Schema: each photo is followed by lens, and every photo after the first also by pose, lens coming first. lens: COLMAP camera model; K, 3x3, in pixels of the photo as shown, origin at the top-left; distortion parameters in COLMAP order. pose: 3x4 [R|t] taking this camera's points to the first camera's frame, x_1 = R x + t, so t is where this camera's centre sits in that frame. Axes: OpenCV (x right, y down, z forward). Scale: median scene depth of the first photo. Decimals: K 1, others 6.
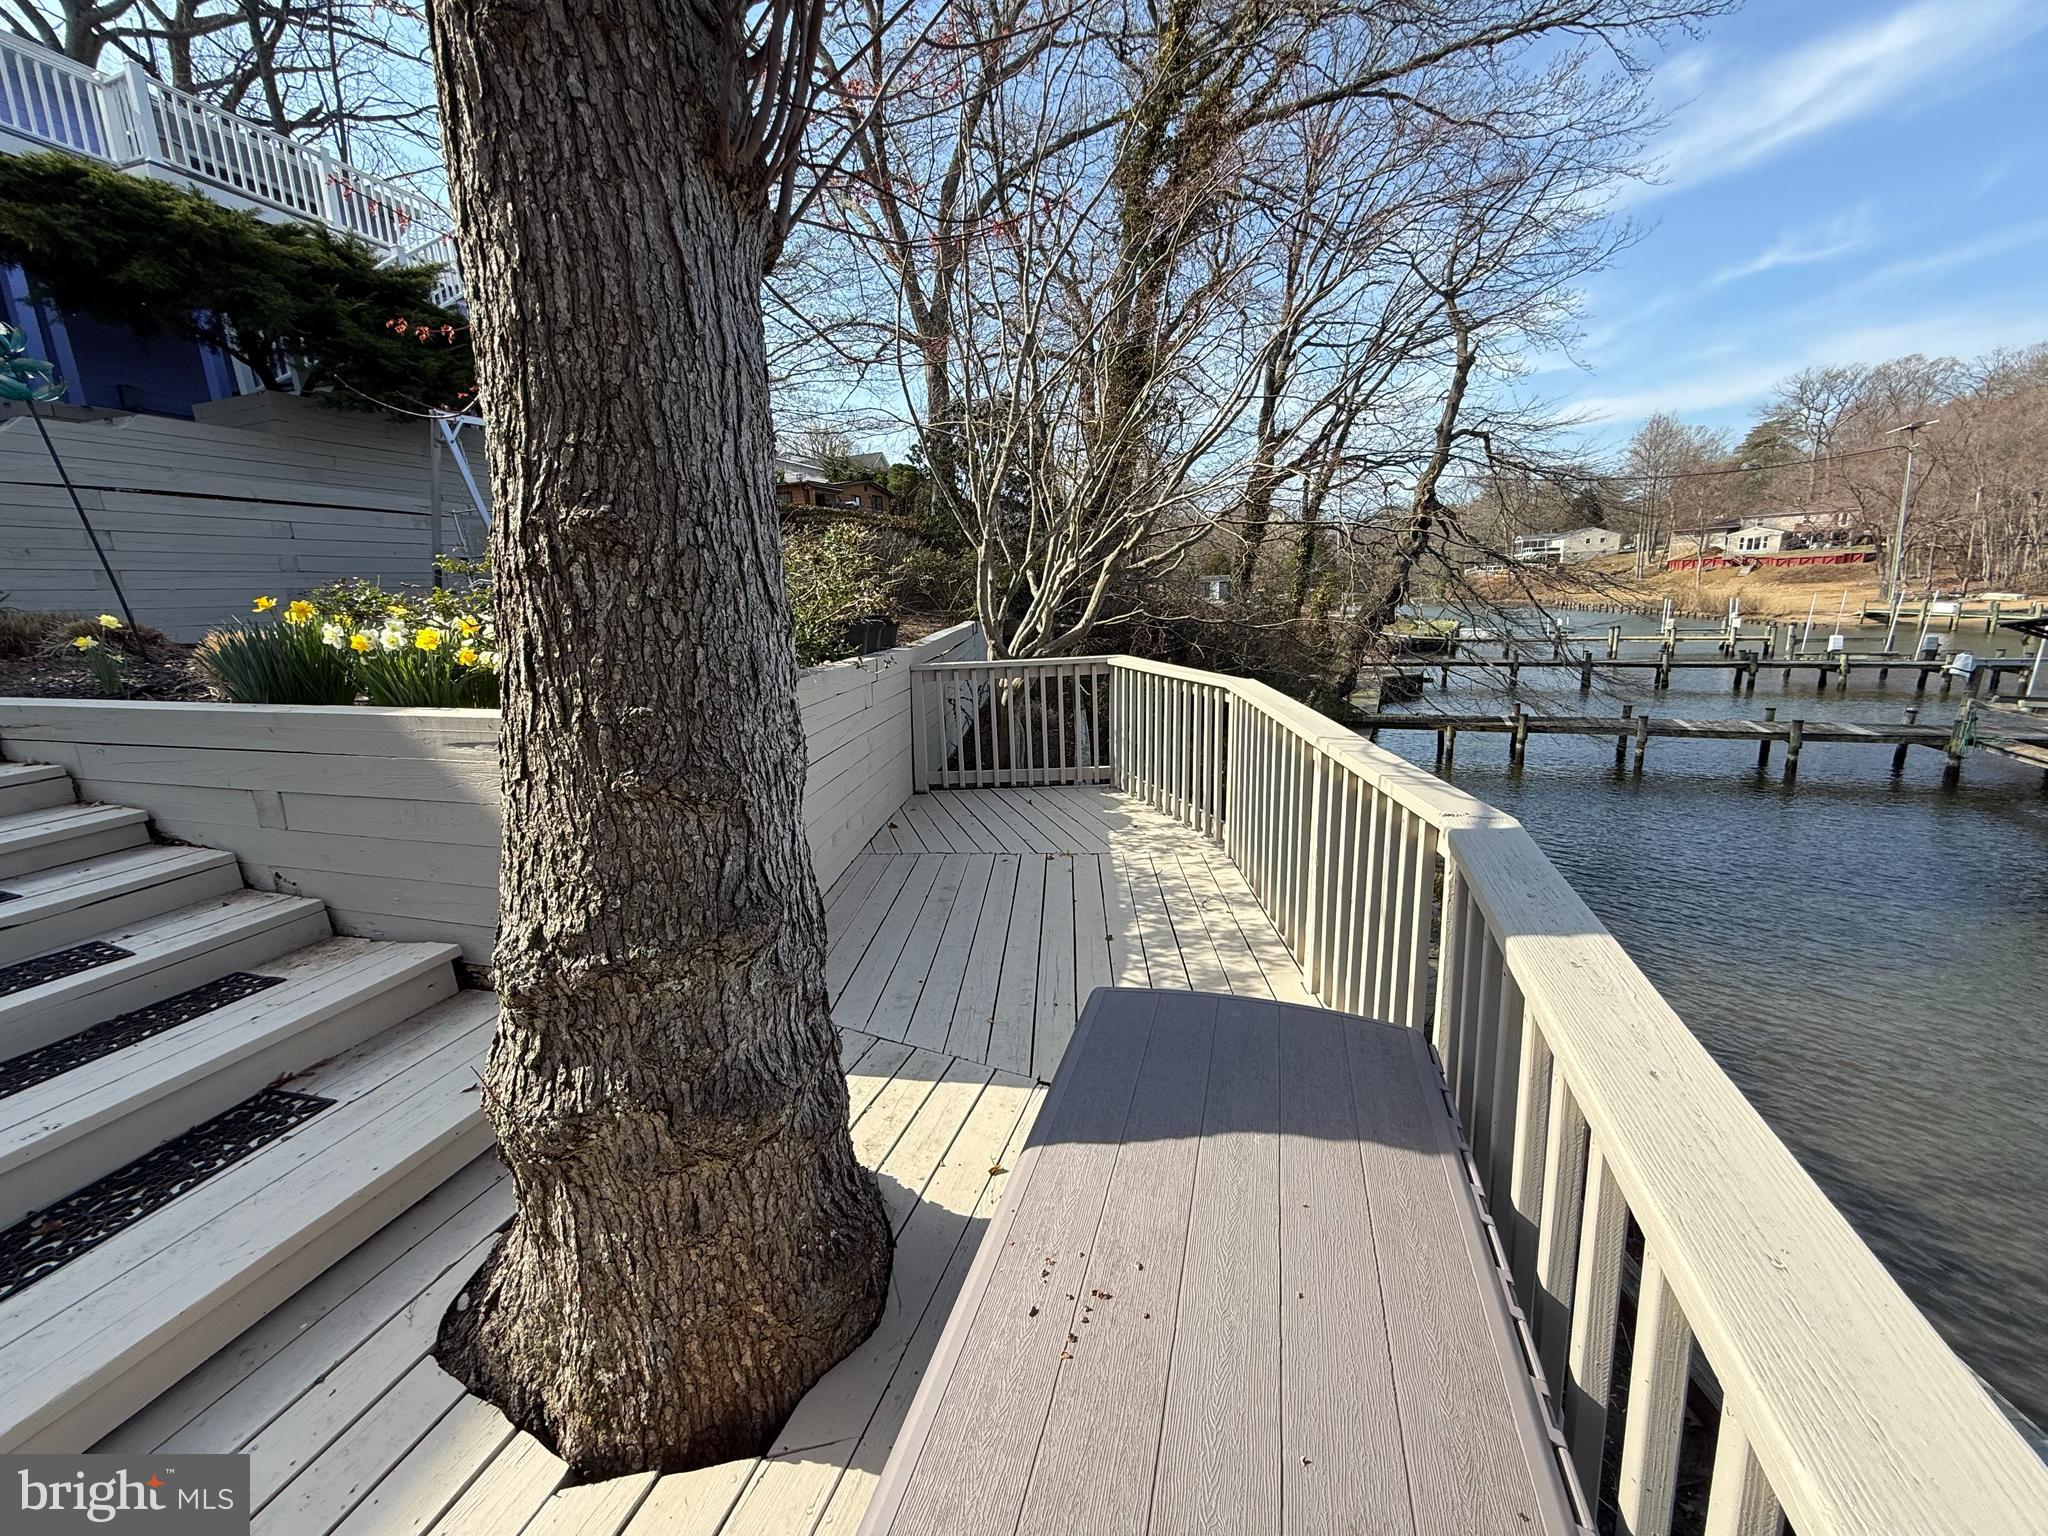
lens RADIAL K [[816.4, 0, 1024.0], [0, 816.4, 768.0], [0, 0, 1]] dist [0.002923, 0.000260]
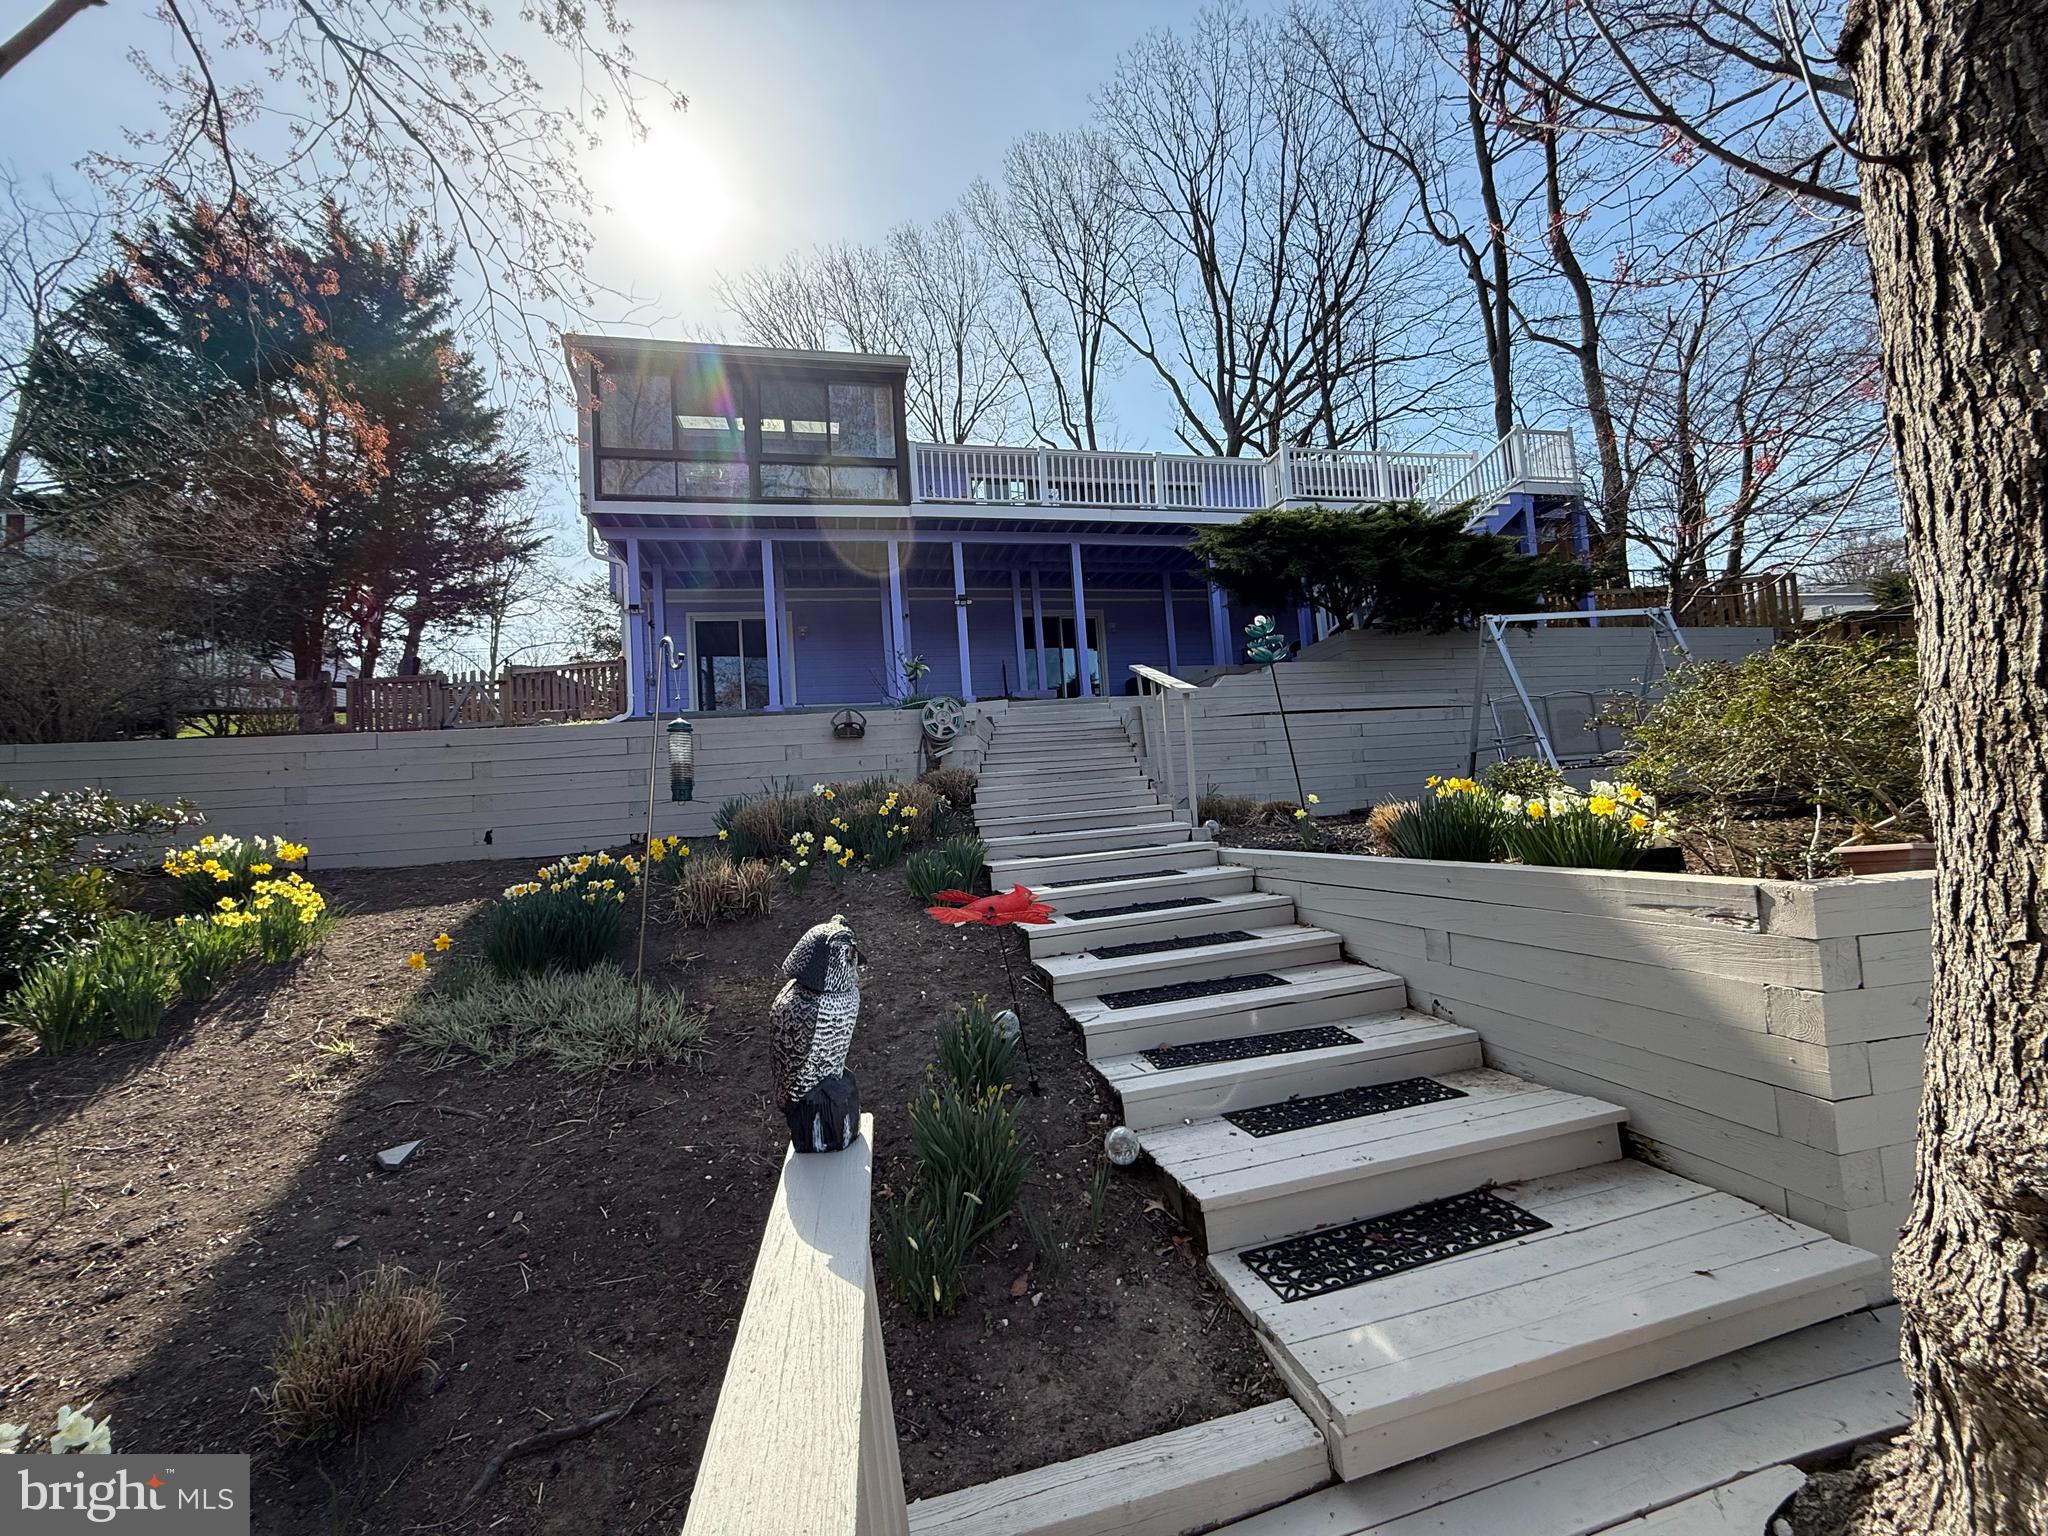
lens RADIAL K [[818.3, 0, 1024.0], [0, 818.3, 768.0], [0, 0, 1]] dist [-0.000269, 0.000249]
pose [[0.511438, -0.053197, -0.857672, -0.189542], [-0.132890, 0.981179, -0.140101, 0.046189], [0.848983, 0.185629, 0.494743, -0.189494]]
